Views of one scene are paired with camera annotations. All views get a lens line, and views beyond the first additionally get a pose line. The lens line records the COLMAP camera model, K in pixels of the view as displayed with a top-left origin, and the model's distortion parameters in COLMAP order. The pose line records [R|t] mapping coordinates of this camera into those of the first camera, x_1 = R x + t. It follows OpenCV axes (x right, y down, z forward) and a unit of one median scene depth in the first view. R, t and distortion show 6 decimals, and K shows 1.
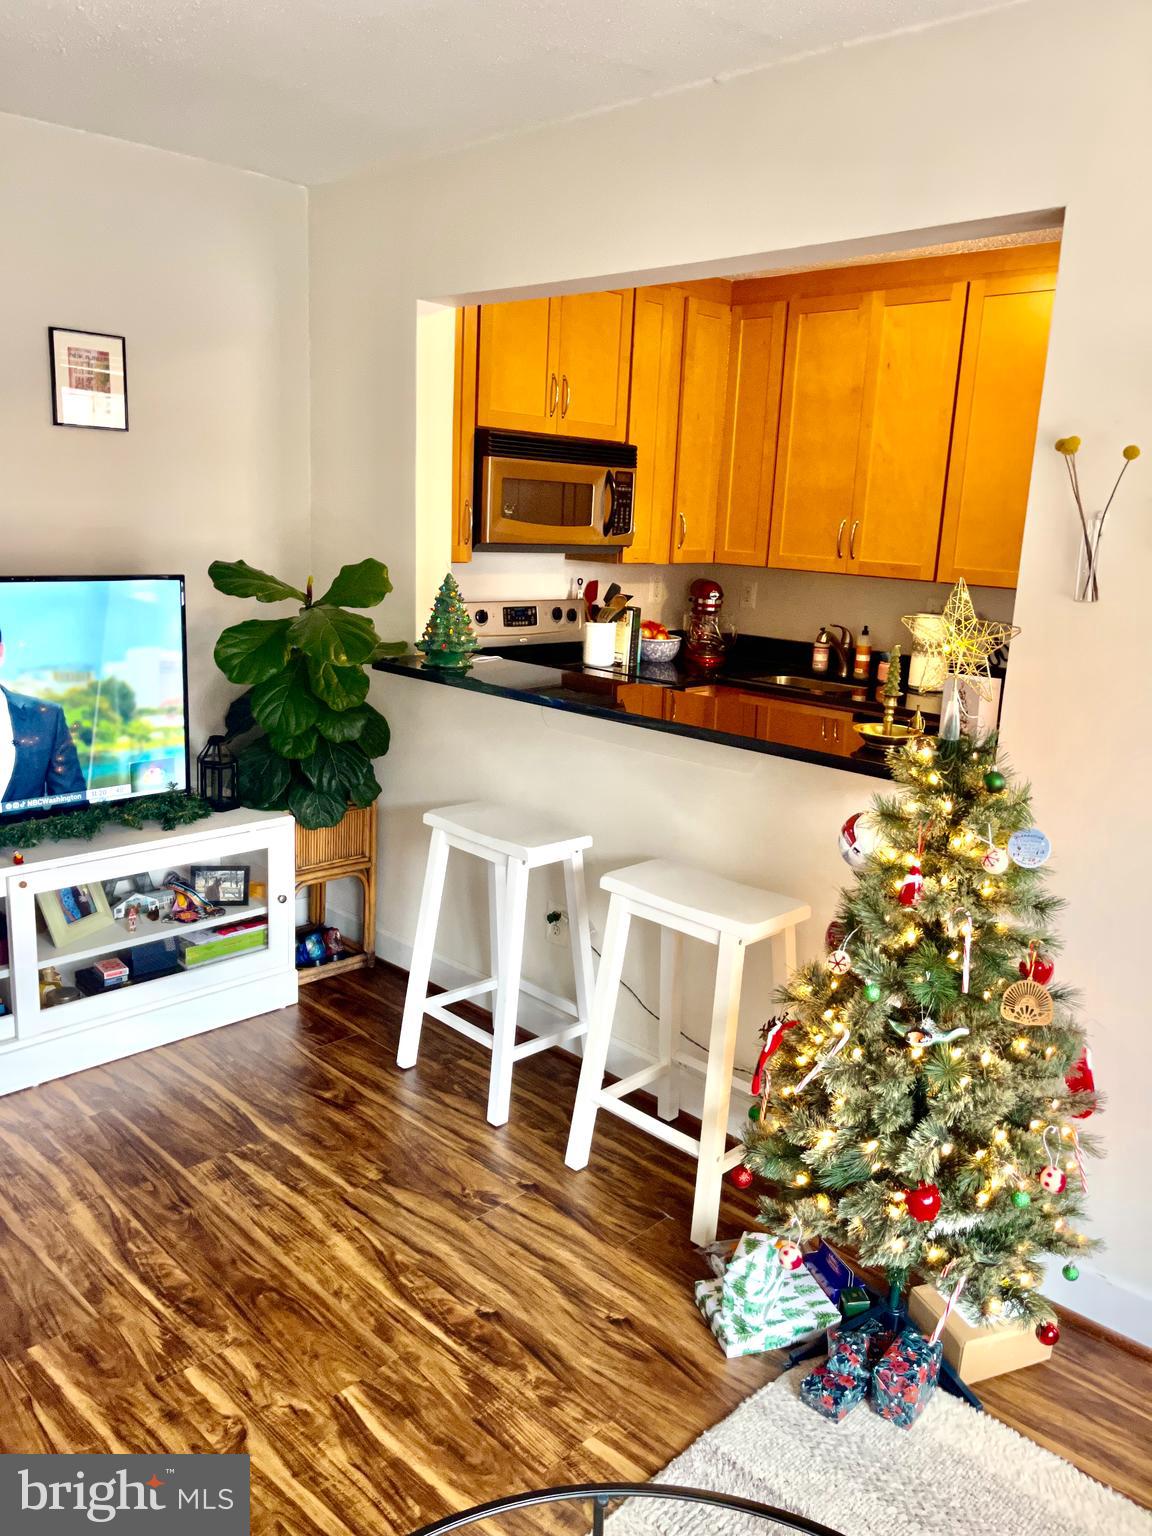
lens RADIAL K [[1160.0, 0, 577.8], [0, 1160.0, 776.7], [0, 0, 1]] dist [0.002593, -0.002682]
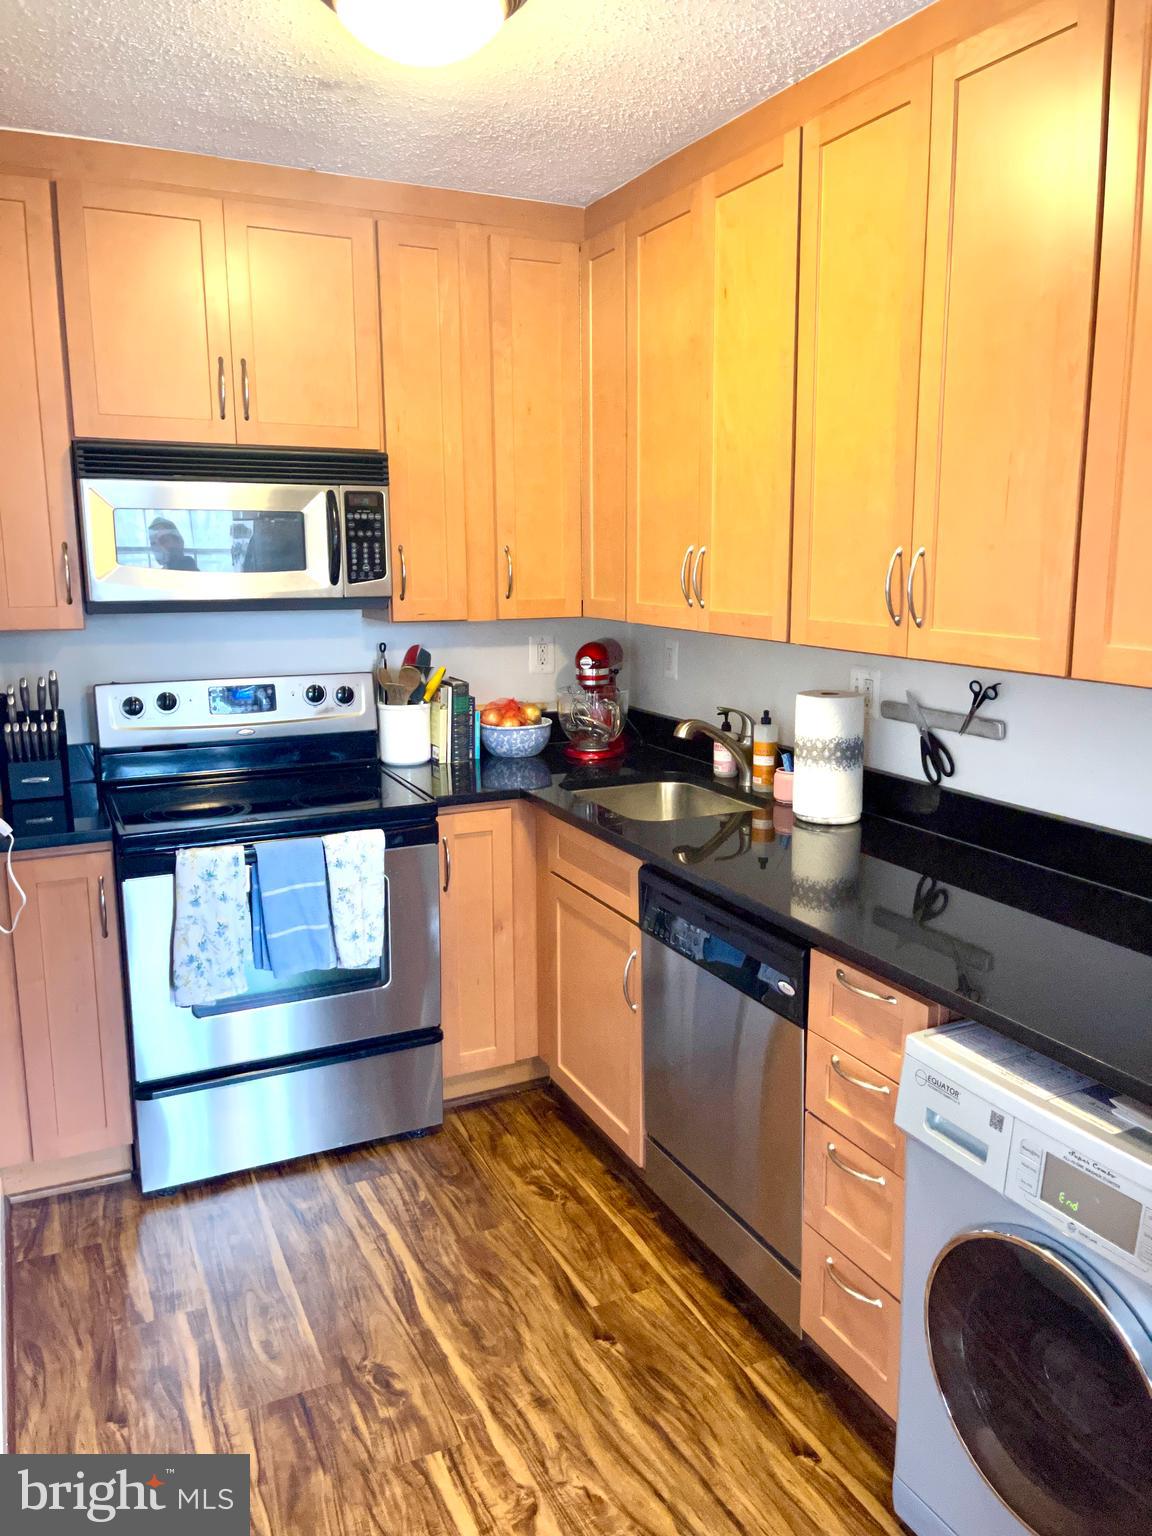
lens RADIAL K [[1160.0, 0, 576.1], [0, 1160.0, 755.5], [0, 0, 1]] dist [0.002593, -0.002682]
pose [[0.940670, 0.015919, -0.338950, 0.357136], [-0.035496, 0.998035, -0.051638, -0.067741], [0.337462, 0.060606, 0.939386, 0.364745]]
